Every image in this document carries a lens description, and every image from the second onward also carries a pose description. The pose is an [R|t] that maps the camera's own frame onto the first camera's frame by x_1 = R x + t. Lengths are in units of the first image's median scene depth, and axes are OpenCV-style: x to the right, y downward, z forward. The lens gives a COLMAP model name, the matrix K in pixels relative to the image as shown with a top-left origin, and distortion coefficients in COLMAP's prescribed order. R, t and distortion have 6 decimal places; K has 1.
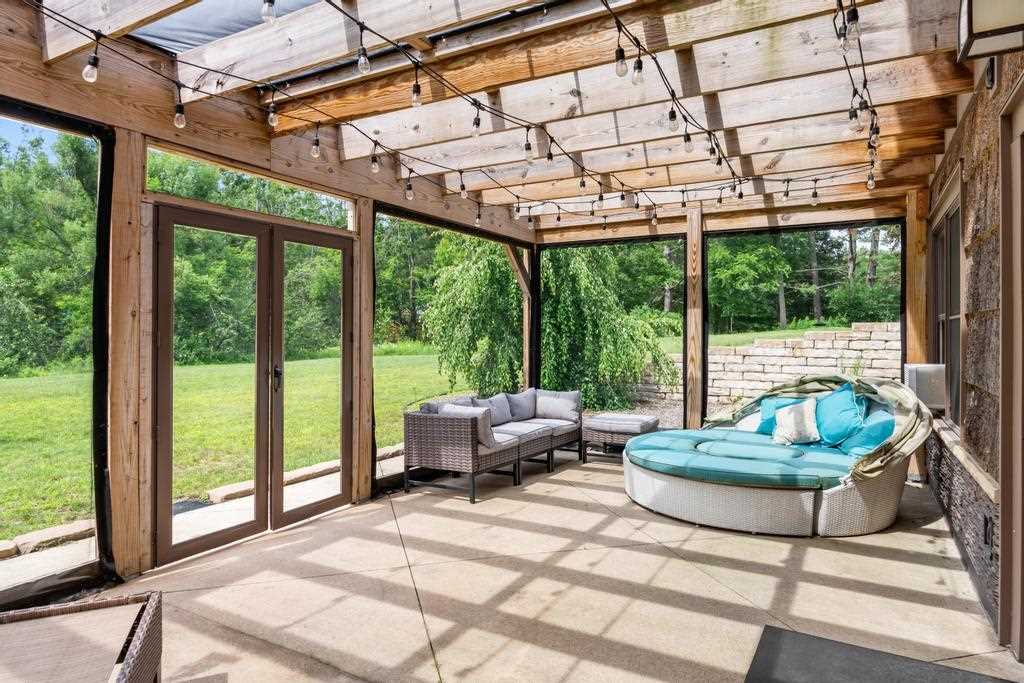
lens RADIAL K [[619.4, 0, 513.7], [0, 619.4, 335.0], [0, 0, 1]] dist [-0.003060, 0.002058]
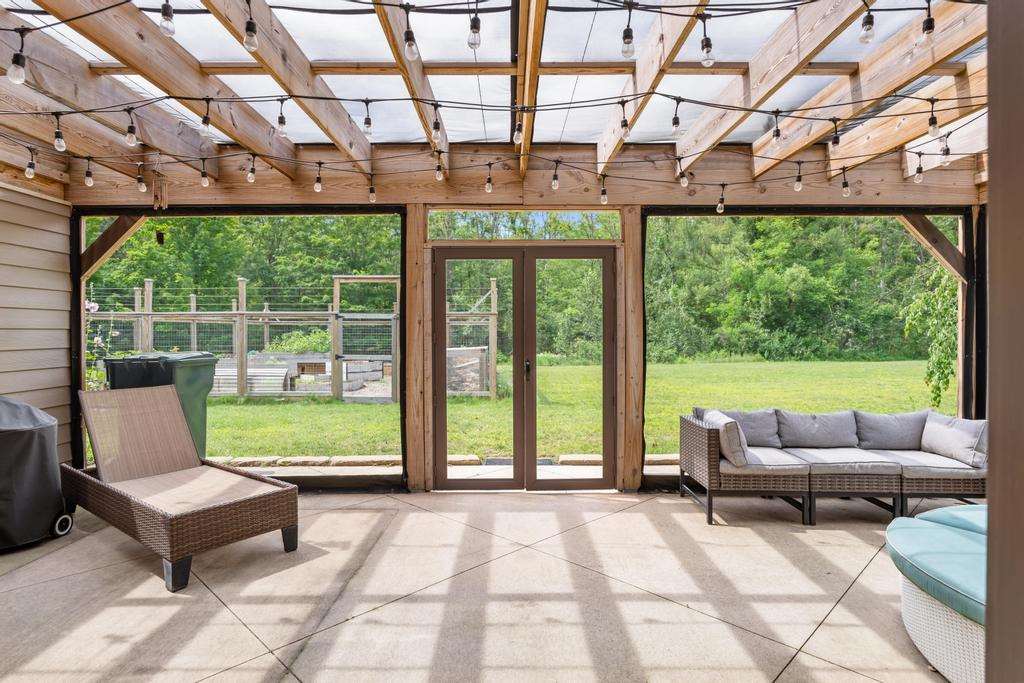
lens RADIAL K [[554.8, 0, 512.6], [0, 554.8, 340.8], [0, 0, 1]] dist [0.001591, -0.000891]
pose [[0.494562, 0.013045, -0.869045, 0.598177], [-0.000715, 0.999893, 0.014602, -0.006148], [0.869142, -0.006600, 0.494518, 0.436886]]
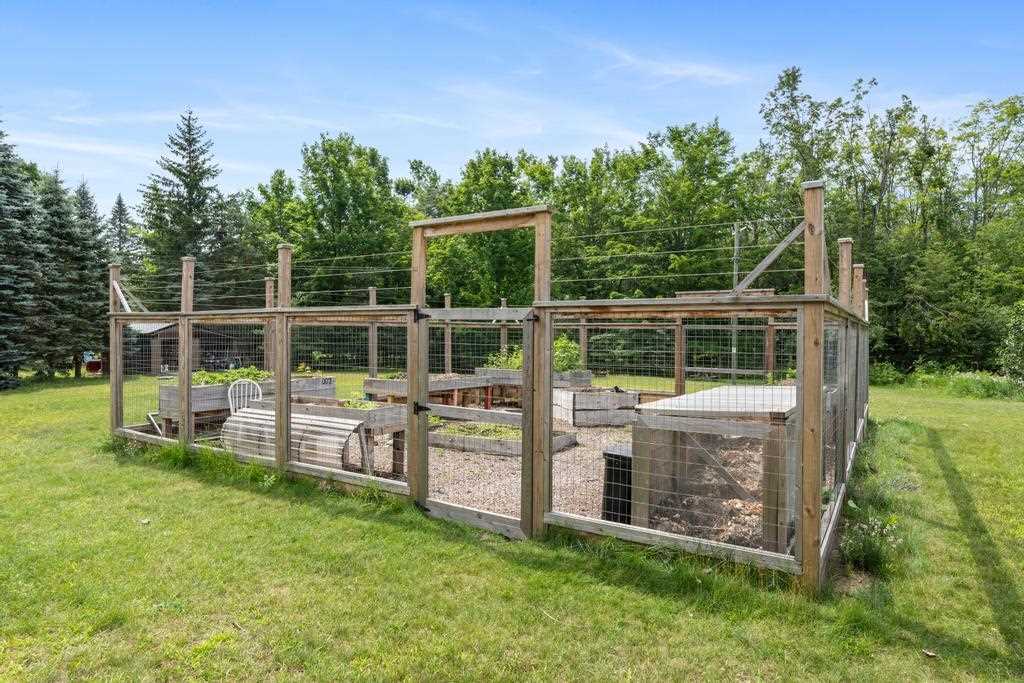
lens RADIAL K [[619.4, 0, 507.0], [0, 619.4, 336.8], [0, 0, 1]] dist [-0.003060, 0.002058]
pose [[-0.067653, 0.006713, -0.997686, -0.041226], [-0.007658, 0.999944, 0.007247, -0.024703], [0.997679, 0.008130, -0.067598, 0.817134]]
